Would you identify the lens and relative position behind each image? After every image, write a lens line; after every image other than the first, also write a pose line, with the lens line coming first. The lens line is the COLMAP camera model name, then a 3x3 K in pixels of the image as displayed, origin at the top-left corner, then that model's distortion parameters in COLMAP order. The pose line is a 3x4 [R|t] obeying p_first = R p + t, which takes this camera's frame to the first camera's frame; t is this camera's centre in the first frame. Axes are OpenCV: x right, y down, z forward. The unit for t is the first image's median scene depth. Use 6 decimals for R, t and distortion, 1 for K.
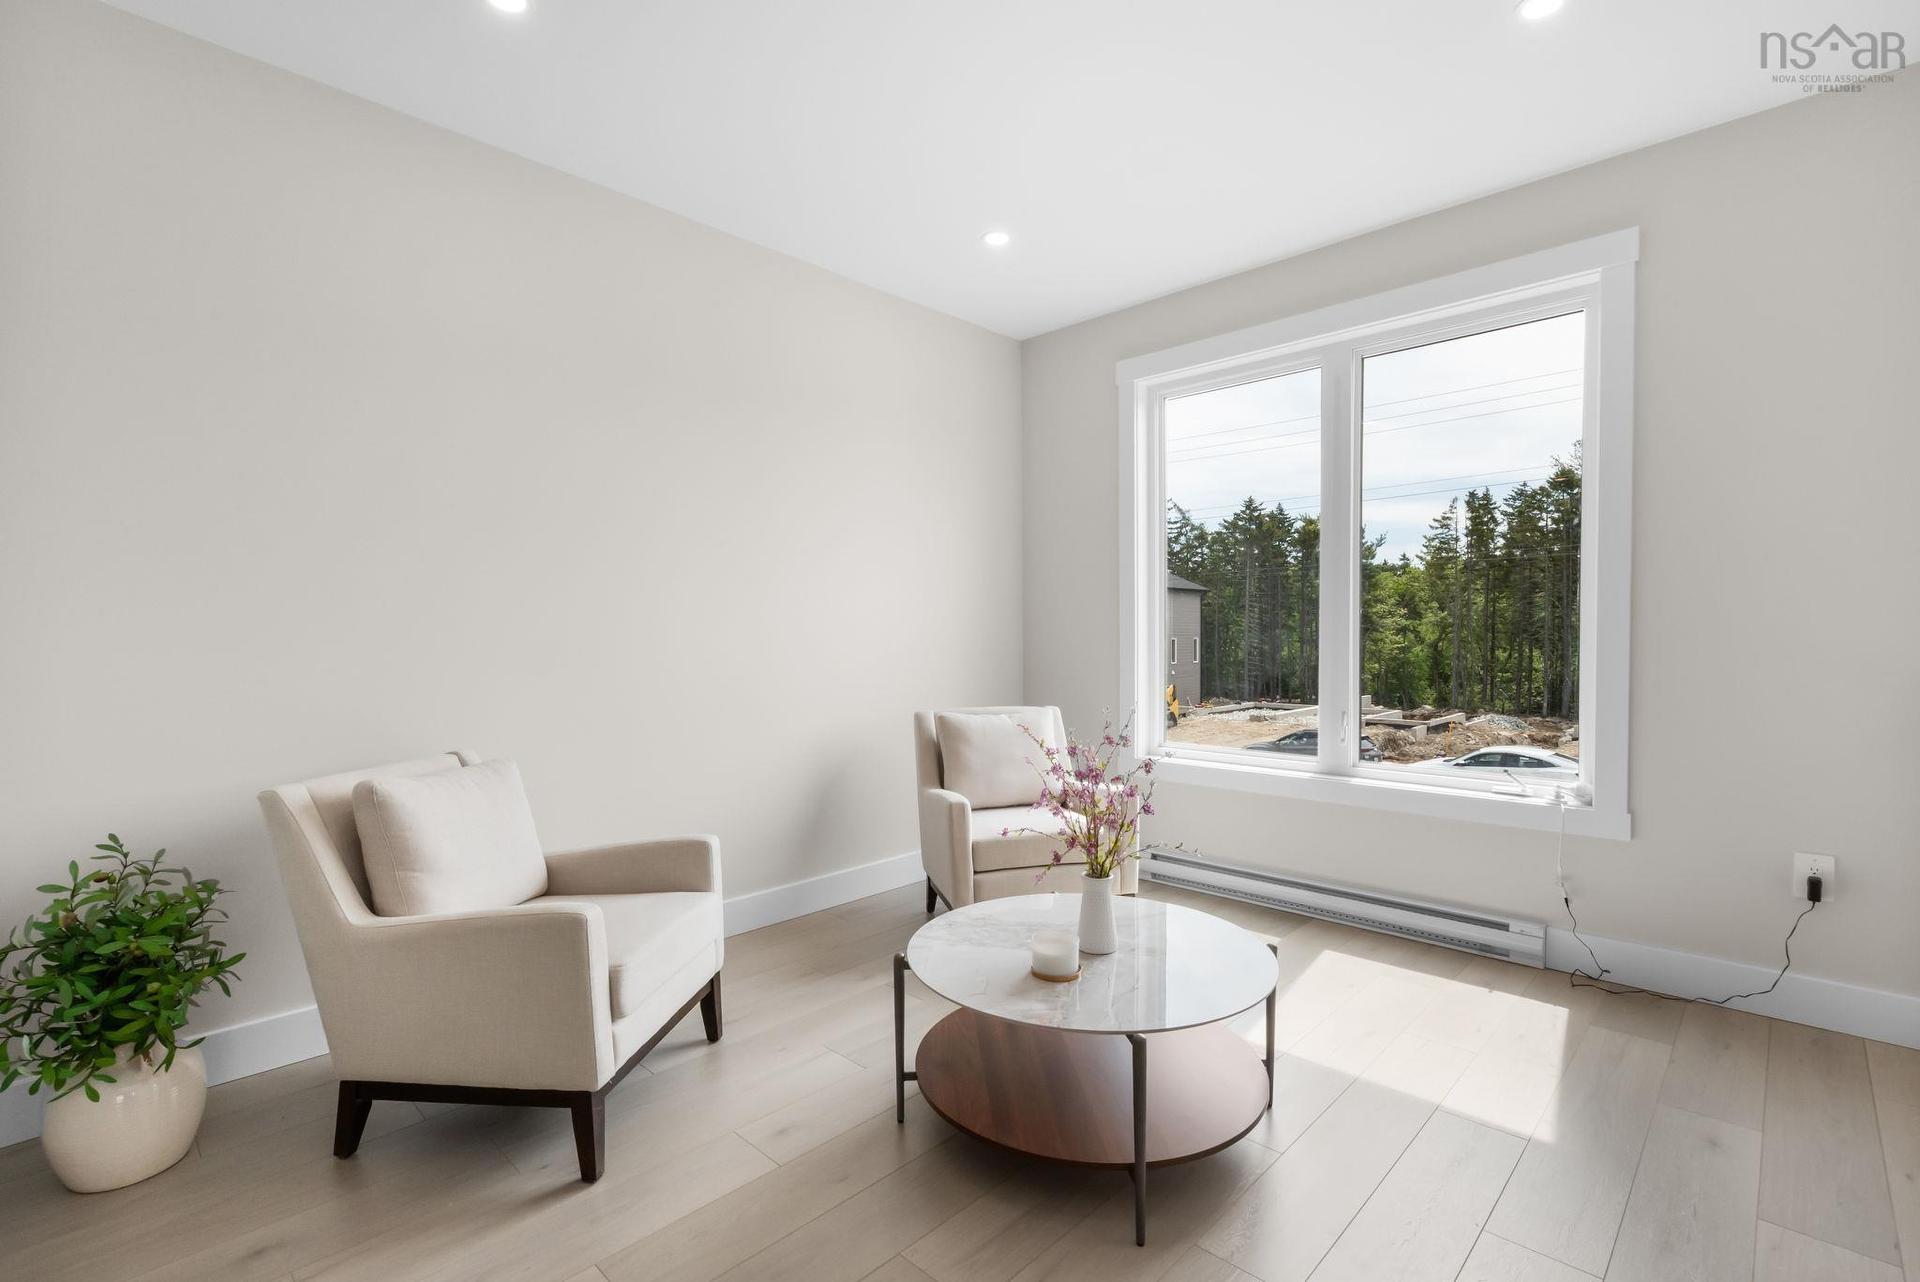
lens RADIAL K [[865.2, 0, 968.8], [0, 865.2, 655.7], [0, 0, 1]] dist [-0.001468, -0.000520]
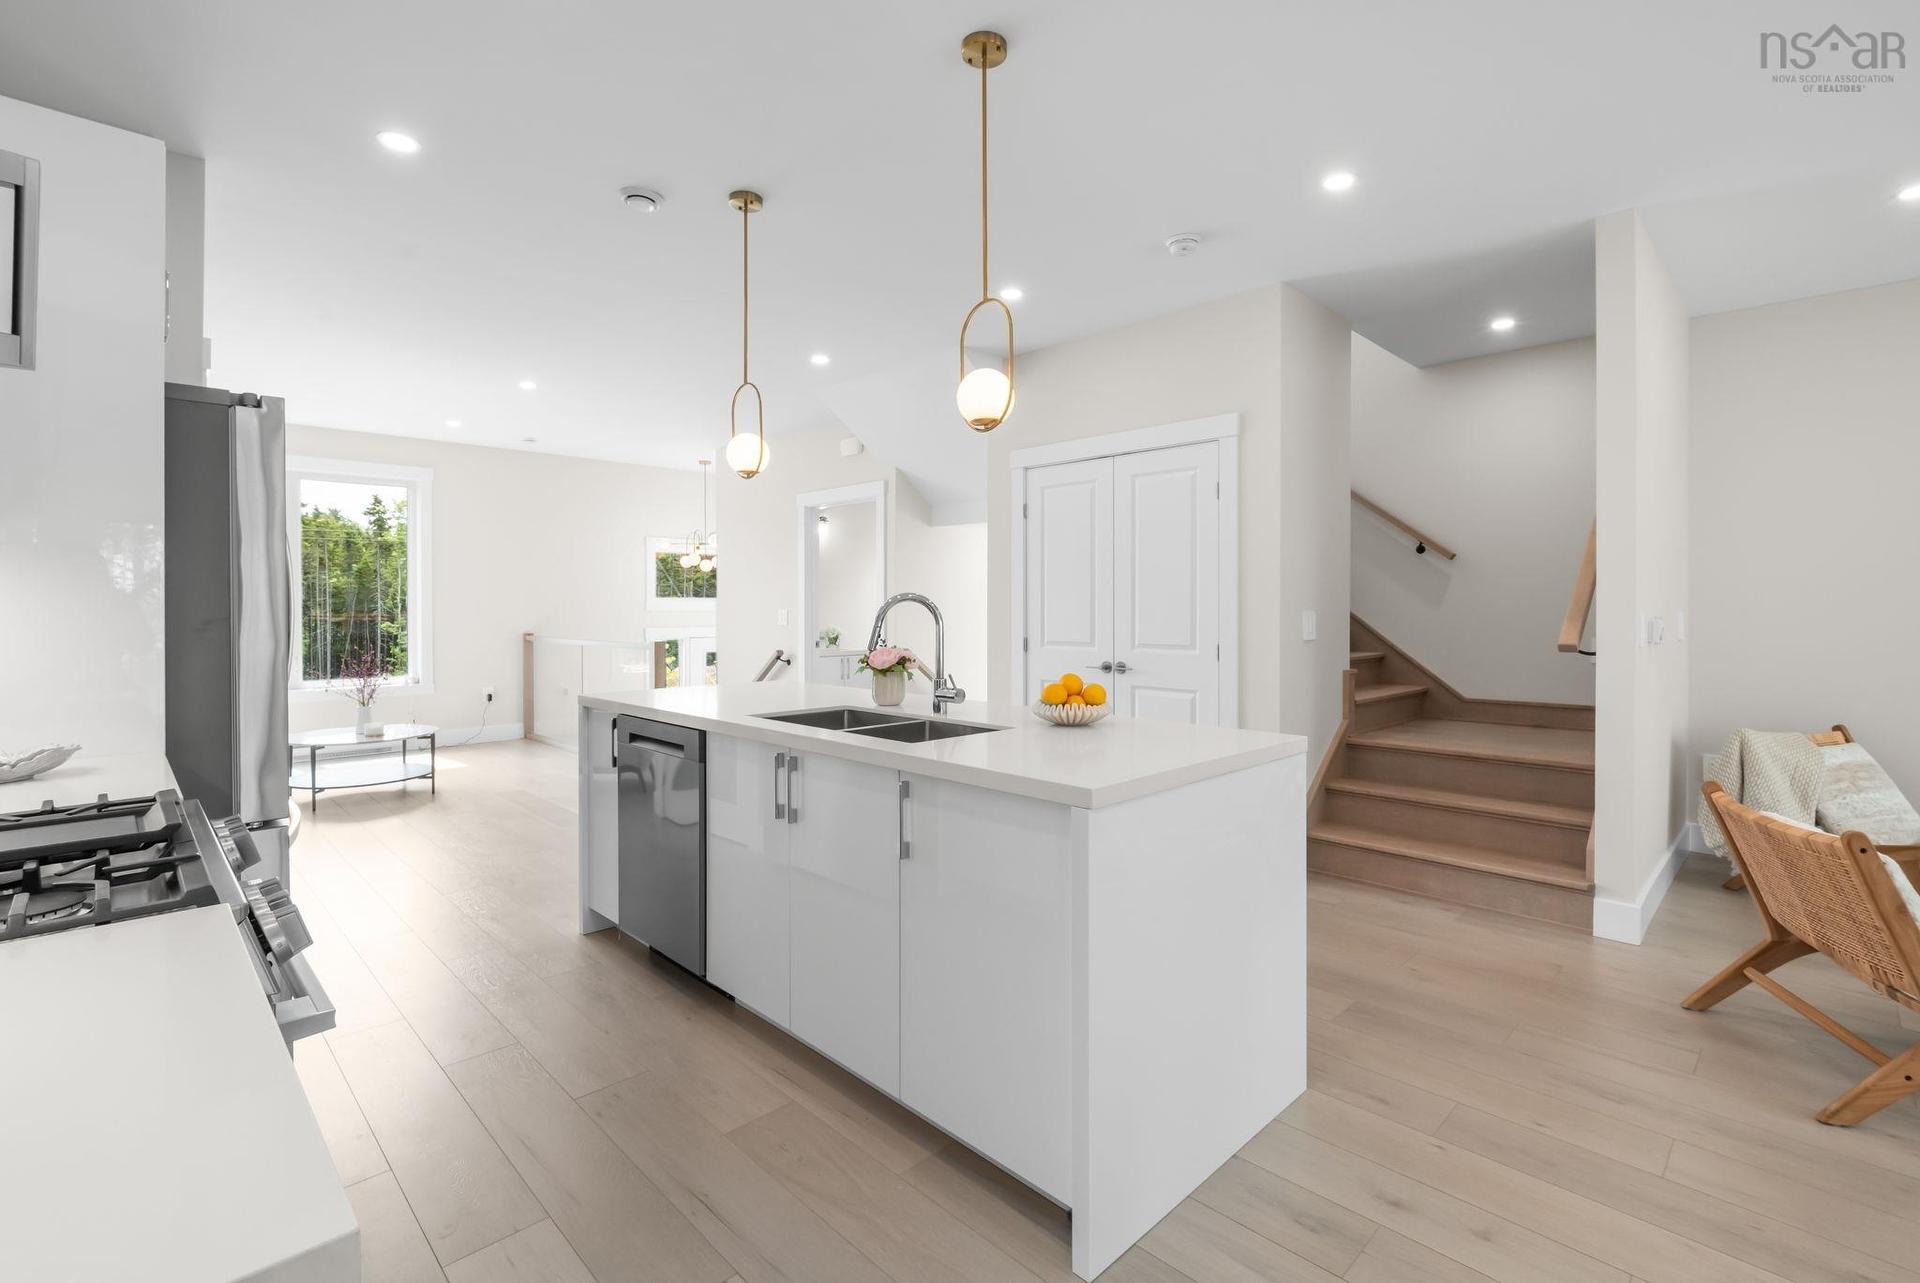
lens RADIAL K [[862.4, 0, 971.5], [0, 862.4, 612.3], [0, 0, 1]] dist [0.000087, -0.000925]
pose [[0.026550, -0.004291, 0.999638, -1.279475], [0.028681, 0.999582, 0.003529, 0.000273], [-0.999236, 0.028577, 0.026662, -0.510475]]
